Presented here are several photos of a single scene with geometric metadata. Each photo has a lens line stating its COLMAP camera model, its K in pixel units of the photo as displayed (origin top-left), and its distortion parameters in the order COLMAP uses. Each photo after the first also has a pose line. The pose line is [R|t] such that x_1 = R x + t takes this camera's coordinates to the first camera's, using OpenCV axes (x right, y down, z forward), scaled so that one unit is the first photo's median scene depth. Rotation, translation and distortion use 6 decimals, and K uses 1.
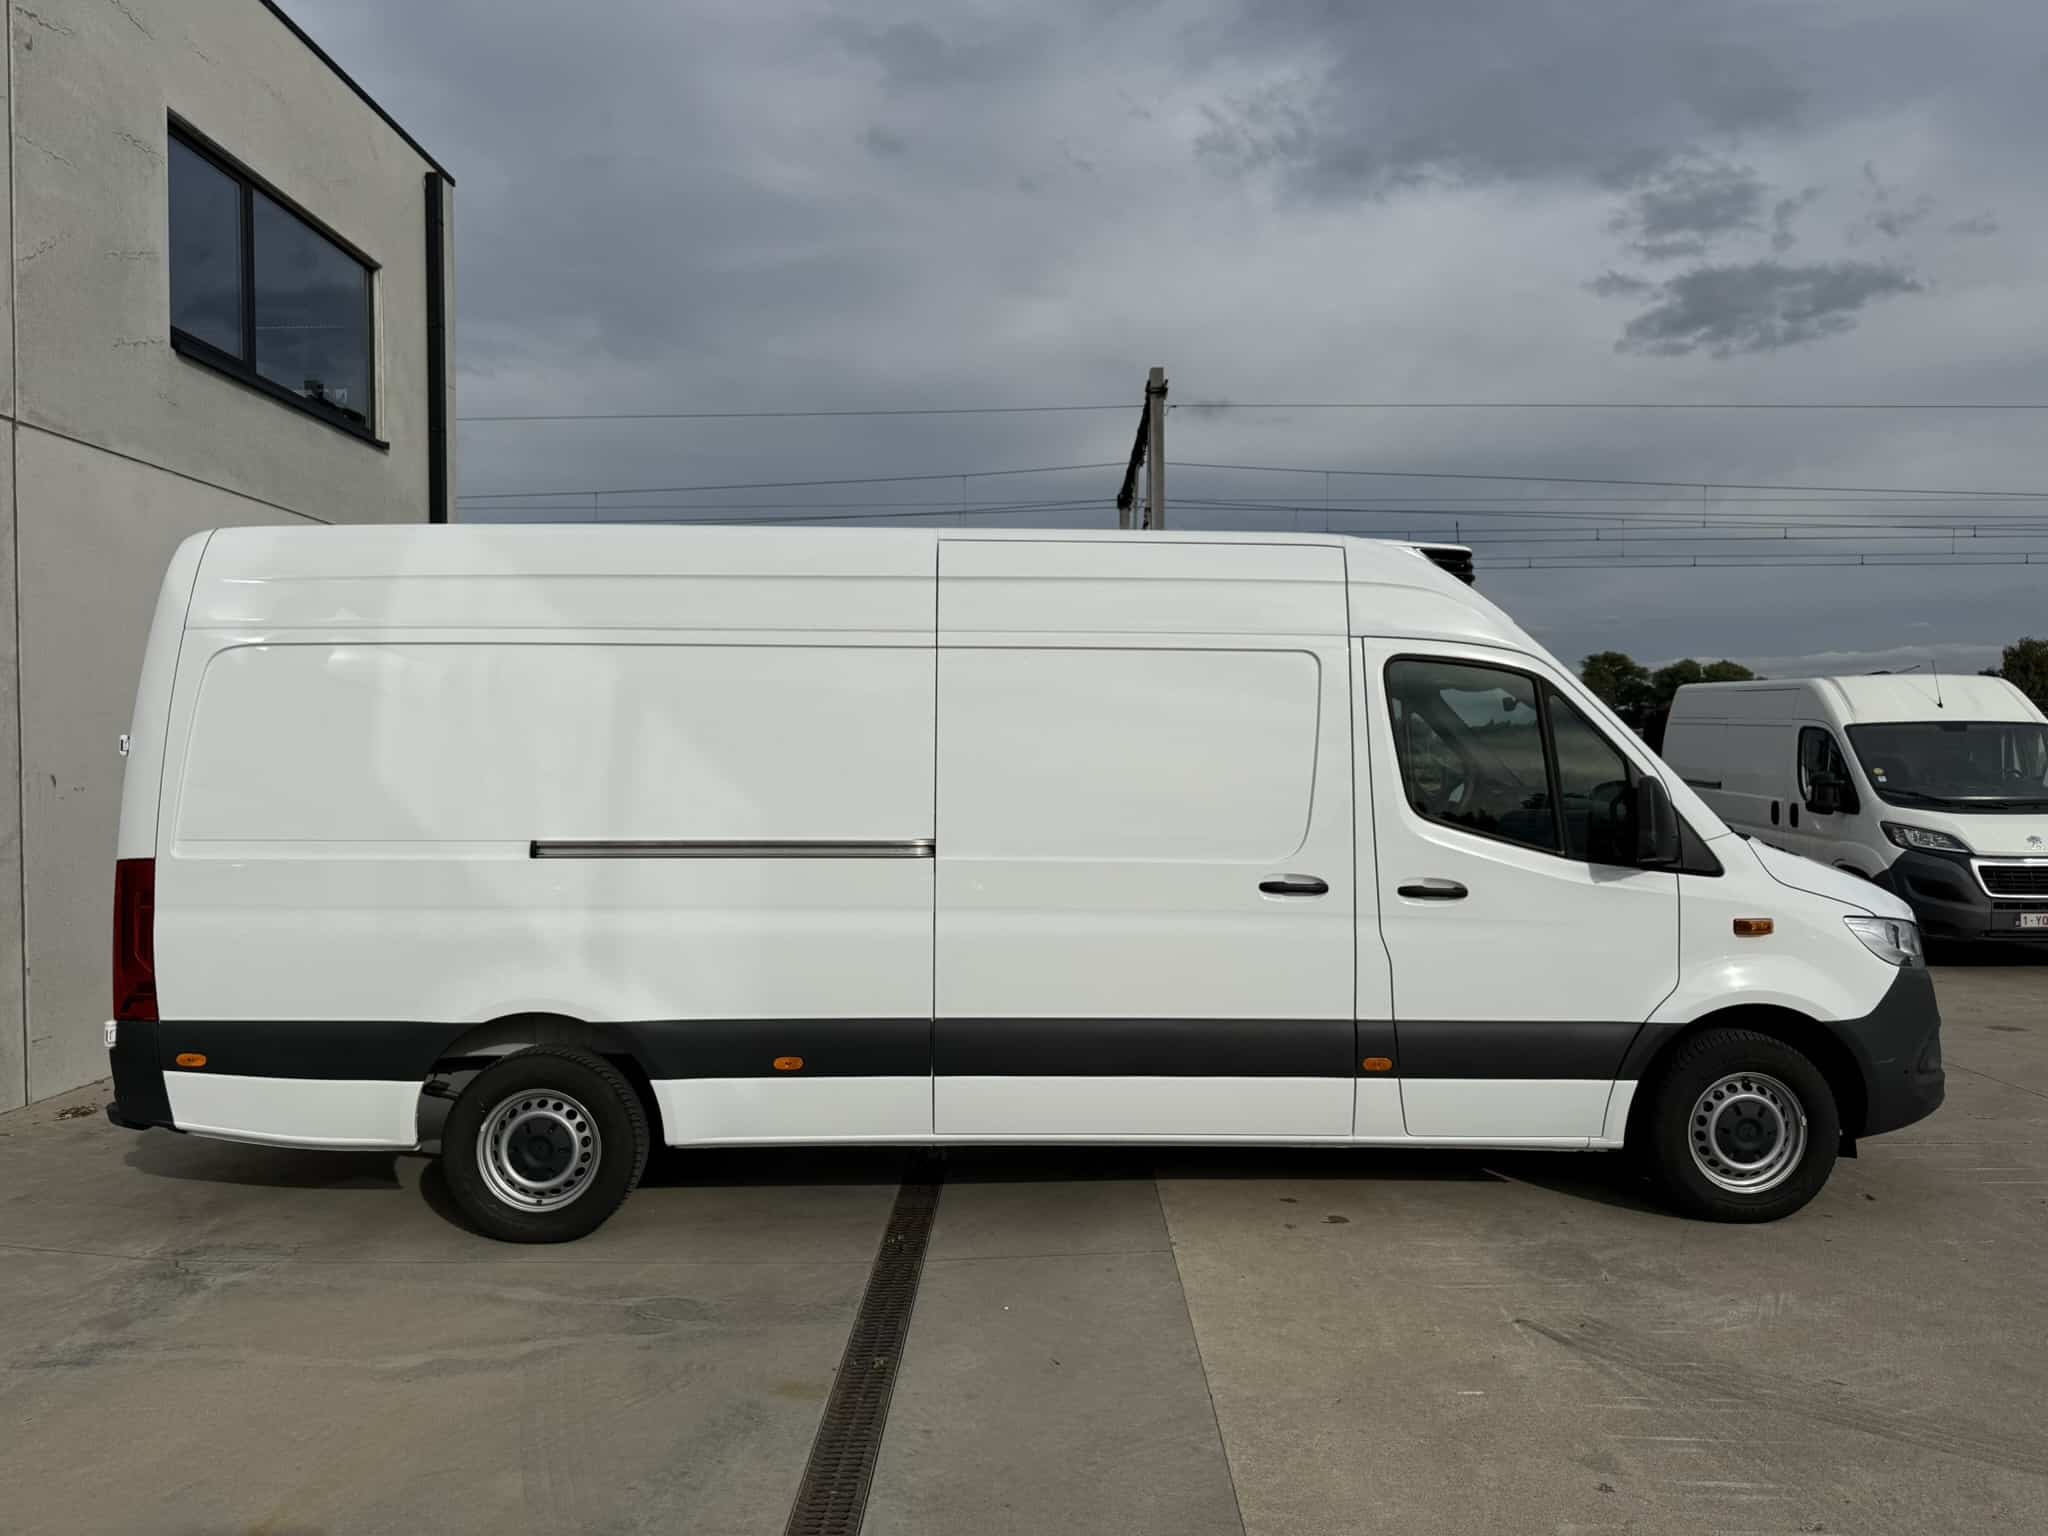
lens RADIAL K [[1439.3, 0, 1024.0], [0, 1439.3, 768.0], [0, 0, 1]] dist [-0.004894, -0.002628]
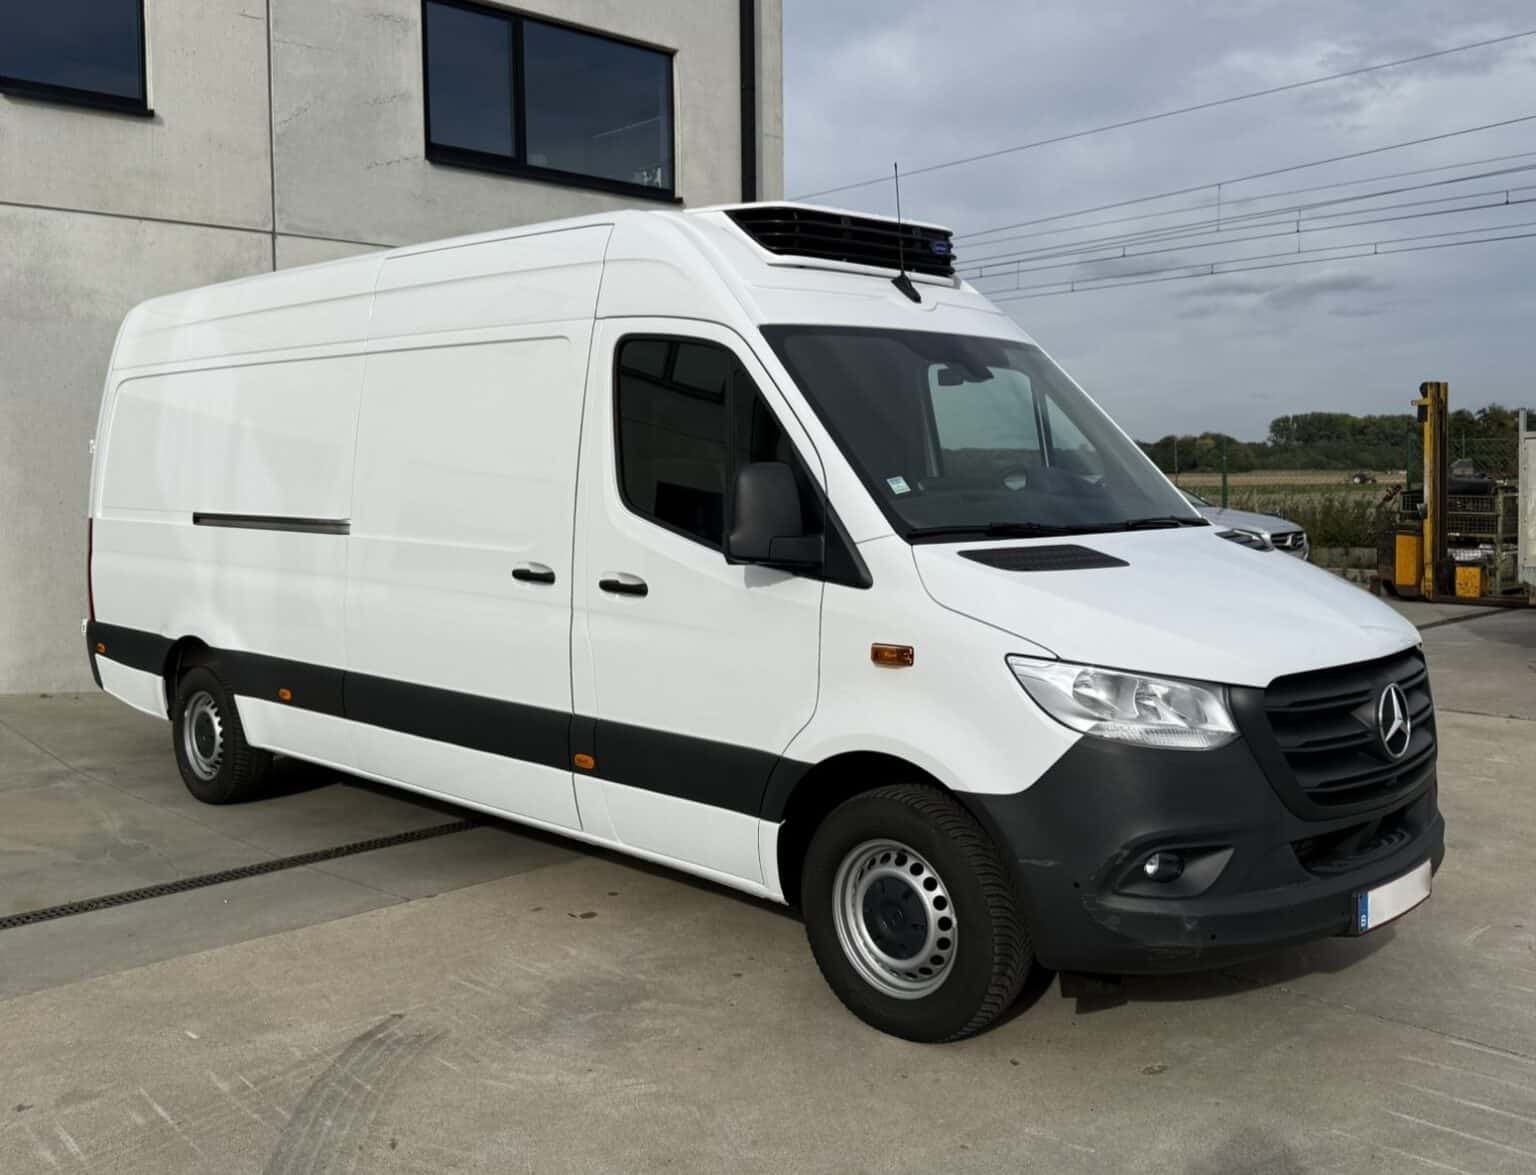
lens RADIAL K [[1416.6, 0, 768.2], [0, 1416.6, 534.7], [0, 0, 1]] dist [0.025657, -0.063364]
pose [[0.707790, 0.029513, -0.705806, 1.061094], [0.002949, 0.998995, 0.044730, 0.011360], [0.706416, -0.033741, 0.706992, 0.442872]]
